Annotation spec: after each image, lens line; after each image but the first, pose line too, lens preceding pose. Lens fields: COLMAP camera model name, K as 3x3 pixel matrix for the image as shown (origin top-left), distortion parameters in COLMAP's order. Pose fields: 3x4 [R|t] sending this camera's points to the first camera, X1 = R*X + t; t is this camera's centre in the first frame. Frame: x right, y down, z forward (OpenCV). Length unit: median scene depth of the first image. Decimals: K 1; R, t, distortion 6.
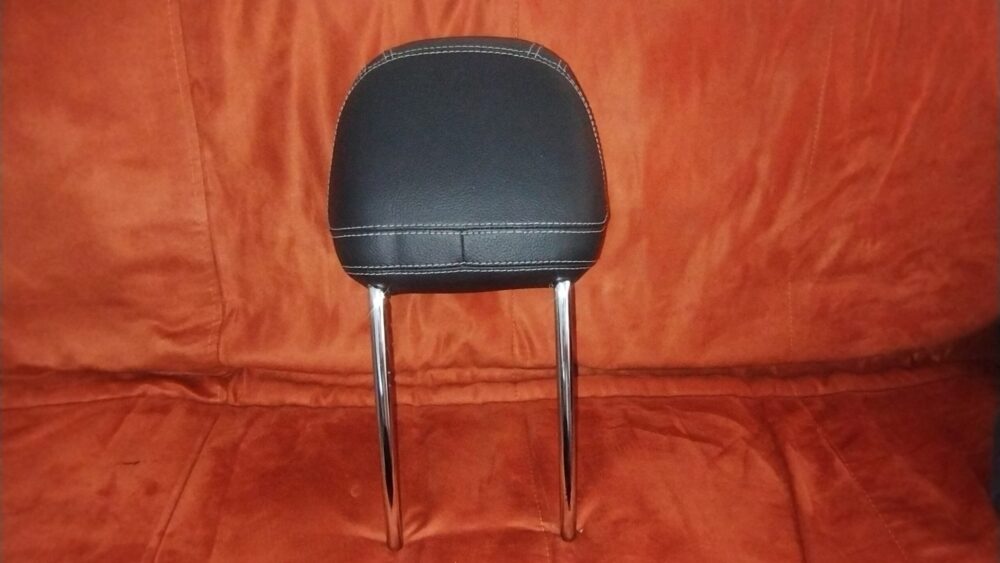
lens RADIAL K [[667.9, 0, 500.9], [0, 667.9, 304.5], [0, 0, 1]] dist [-0.002619, -0.002258]
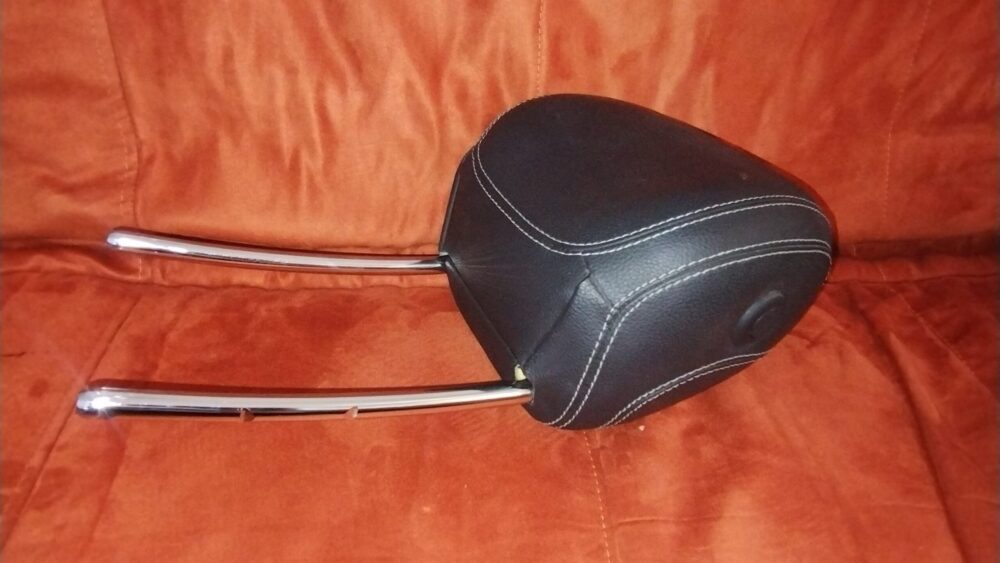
lens RADIAL K [[698.9, 0, 500.9], [0, 698.9, 315.9], [0, 0, 1]] dist [-0.001358, -0.000891]
pose [[0.999527, 0.004263, 0.030456, -0.044429], [-0.008372, 0.990663, 0.136078, 0.080252], [-0.029592, -0.136269, 0.990230, 0.217327]]
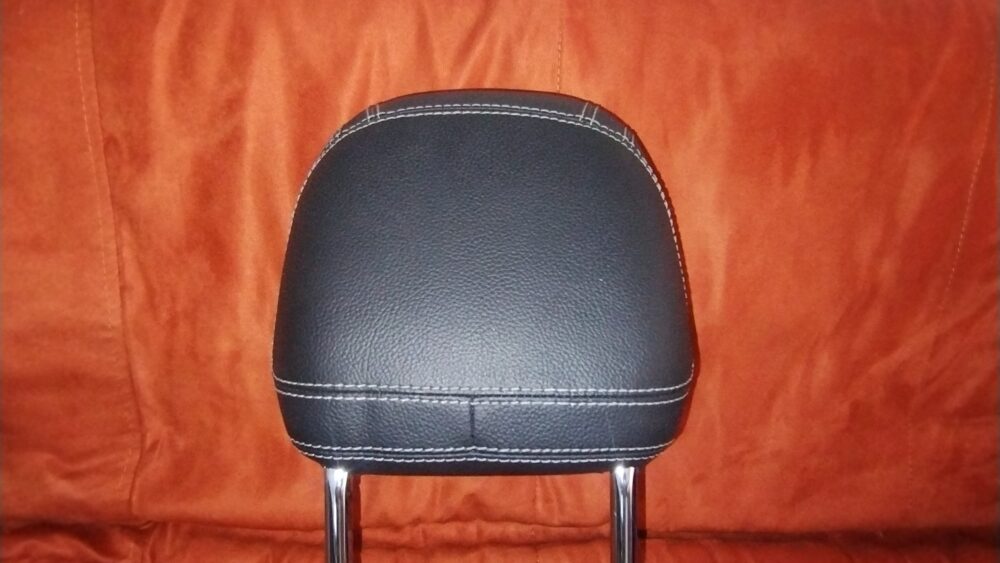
lens RADIAL K [[698.9, 0, 500.9], [0, 698.9, 315.9], [0, 0, 1]] dist [-0.001358, -0.000891]
pose [[0.999267, 0.035914, -0.013272, -0.018363], [-0.036536, 0.998081, -0.050001, -0.111912], [0.011451, 0.050449, 0.998661, 0.245856]]
